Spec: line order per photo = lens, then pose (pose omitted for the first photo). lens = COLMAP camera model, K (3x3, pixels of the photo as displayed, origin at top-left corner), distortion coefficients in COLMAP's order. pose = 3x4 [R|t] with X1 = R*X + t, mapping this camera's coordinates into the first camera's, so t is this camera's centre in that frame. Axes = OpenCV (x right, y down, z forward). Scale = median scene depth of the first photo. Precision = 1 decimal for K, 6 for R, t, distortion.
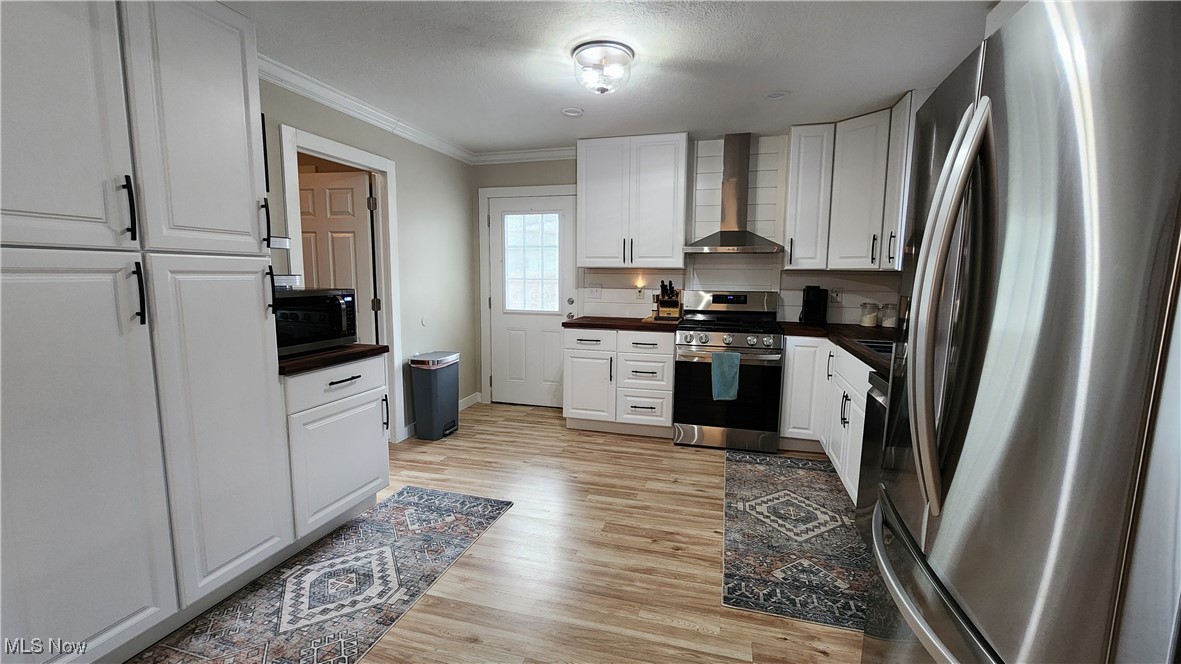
lens RADIAL K [[494.2, 0, 592.7], [0, 494.2, 334.6], [0, 0, 1]] dist [0.002119, 0.000202]
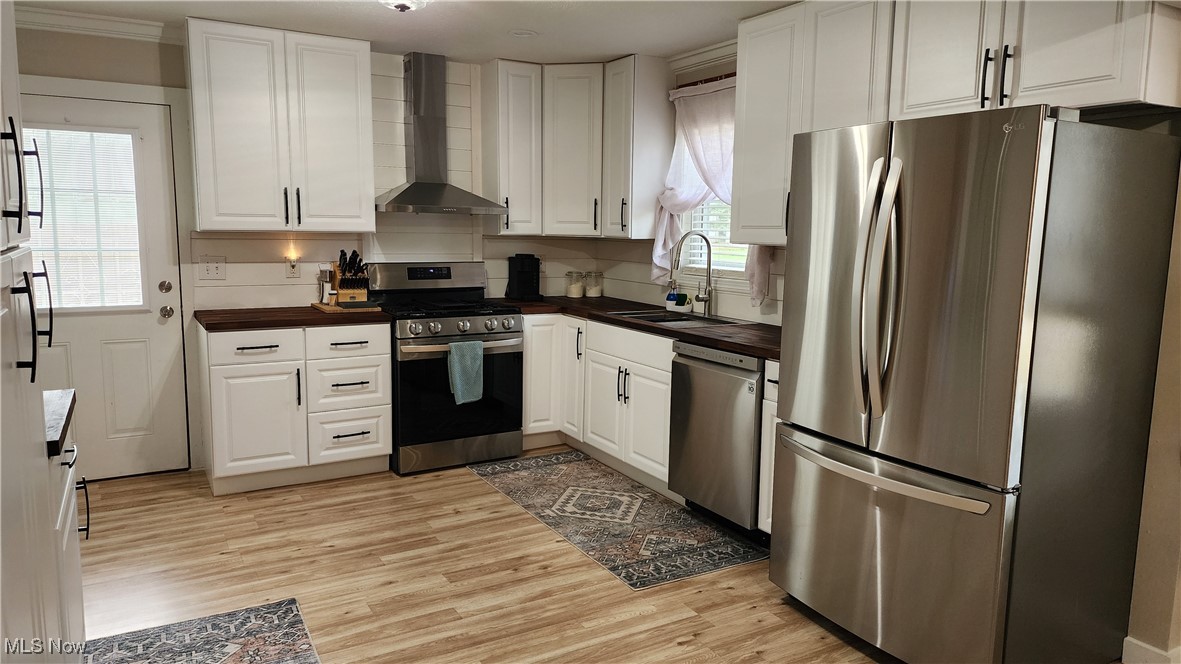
lens RADIAL K [[800.3, 0, 590.5], [0, 800.3, 332.0], [0, 0, 1]] dist [0.074055, -0.004842]
pose [[0.697163, -0.096835, 0.710343, -0.496208], [0.081376, 0.995121, 0.055789, -0.035033], [-0.712279, 0.018911, 0.701641, -0.041670]]
